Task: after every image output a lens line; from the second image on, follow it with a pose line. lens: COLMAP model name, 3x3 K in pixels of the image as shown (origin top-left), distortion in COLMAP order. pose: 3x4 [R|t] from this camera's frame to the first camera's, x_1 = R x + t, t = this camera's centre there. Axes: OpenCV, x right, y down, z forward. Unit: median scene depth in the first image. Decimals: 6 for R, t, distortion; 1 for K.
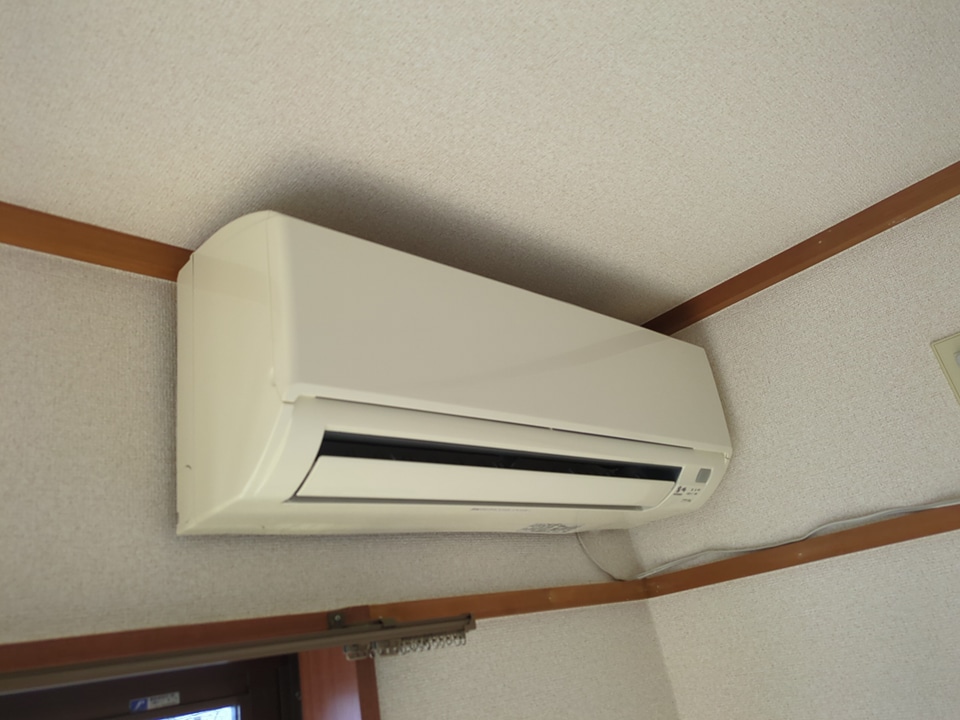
lens RADIAL K [[772.1, 0, 480.0], [0, 772.1, 360.0], [0, 0, 1]] dist [0.000717, 0.000101]
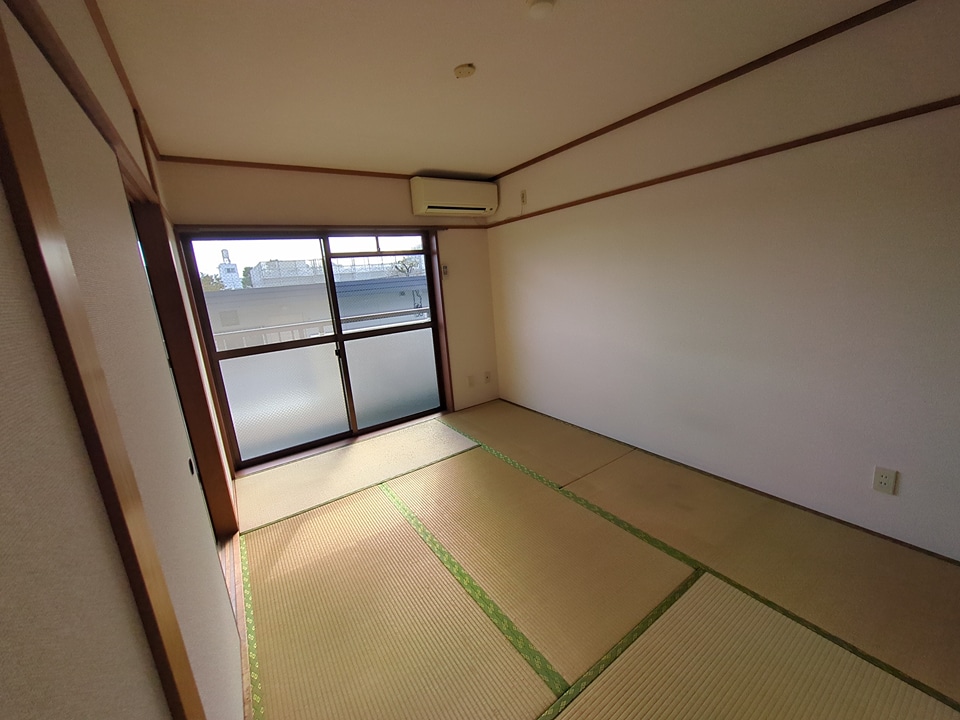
lens RADIAL K [[382.6, 0, 480.0], [0, 382.6, 360.0], [0, 0, 1]] dist [-0.000514, -0.000056]
pose [[0.977306, 0.134555, -0.163610, 0.904592], [-0.013532, 0.810431, 0.585677, -0.707318], [0.211400, -0.570172, 0.793860, -2.285565]]
